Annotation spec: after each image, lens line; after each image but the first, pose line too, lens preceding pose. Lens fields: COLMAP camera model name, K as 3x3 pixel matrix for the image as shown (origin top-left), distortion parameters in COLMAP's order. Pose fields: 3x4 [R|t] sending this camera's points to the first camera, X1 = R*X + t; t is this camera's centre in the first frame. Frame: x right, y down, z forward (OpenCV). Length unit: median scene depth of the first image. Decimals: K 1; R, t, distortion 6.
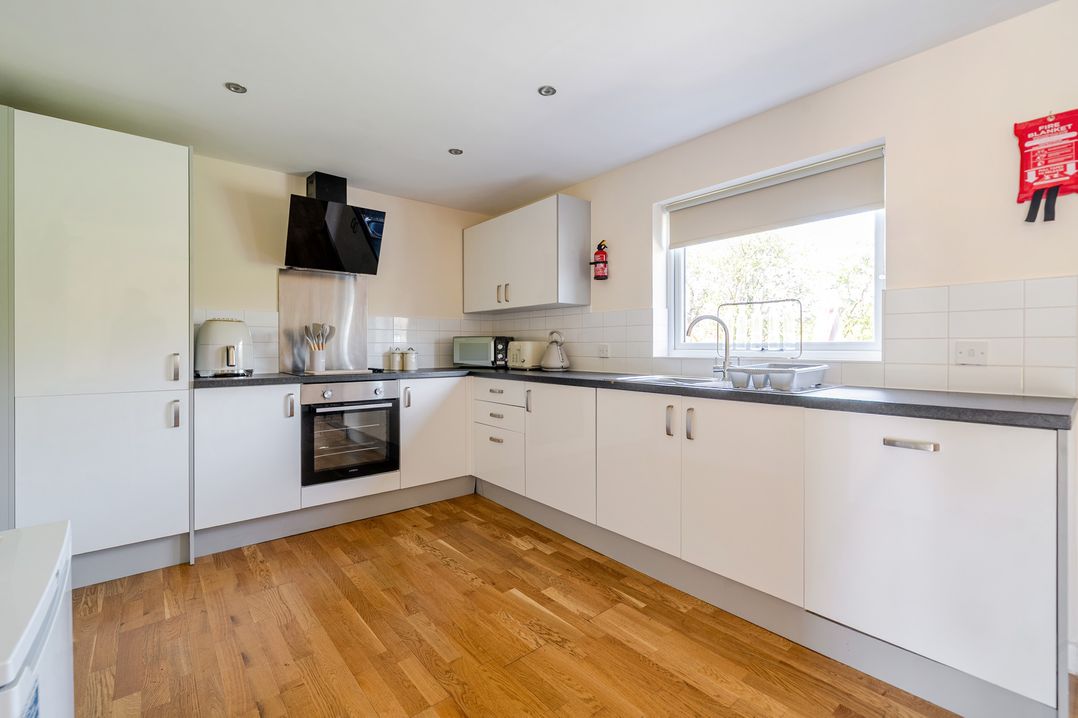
lens RADIAL K [[471.4, 0, 545.0], [0, 471.4, 350.7], [0, 0, 1]] dist [0.000494, 0.000347]
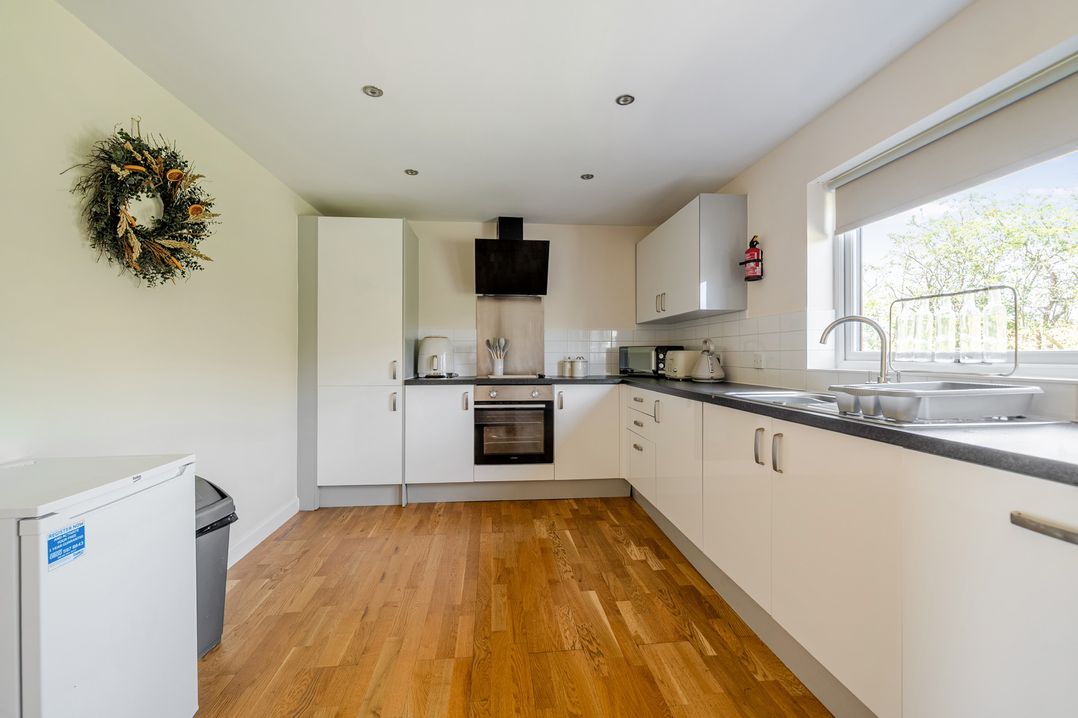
lens RADIAL K [[436.6, 0, 525.4], [0, 436.6, 357.2], [0, 0, 1]] dist [-0.000605, -0.000051]
pose [[0.820561, 0.002937, -0.571551, 0.268396], [-0.004628, 0.999988, -0.001506, -0.004205], [0.571540, 0.003881, 0.820565, 0.095386]]
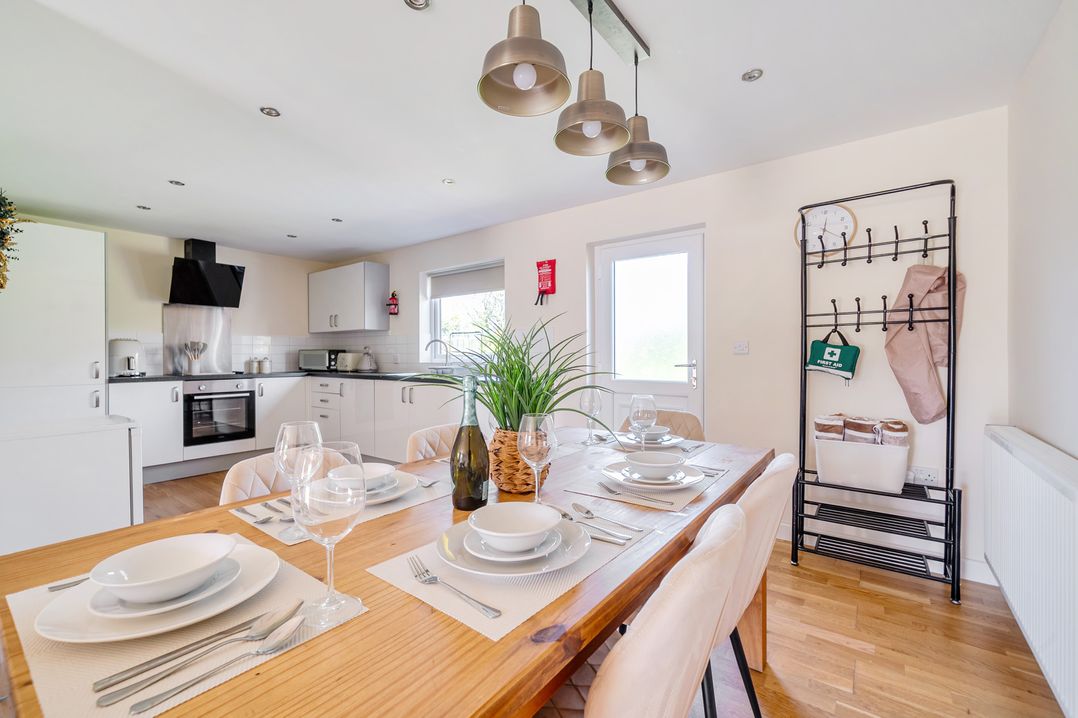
lens RADIAL K [[436.6, 0, 525.4], [0, 436.6, 357.2], [0, 0, 1]] dist [-0.000605, -0.000051]
pose [[0.976298, -0.002633, 0.216416, 0.267629], [0.003650, 0.999984, -0.004301, 0.002256], [-0.216401, 0.004989, 0.976292, -0.633912]]
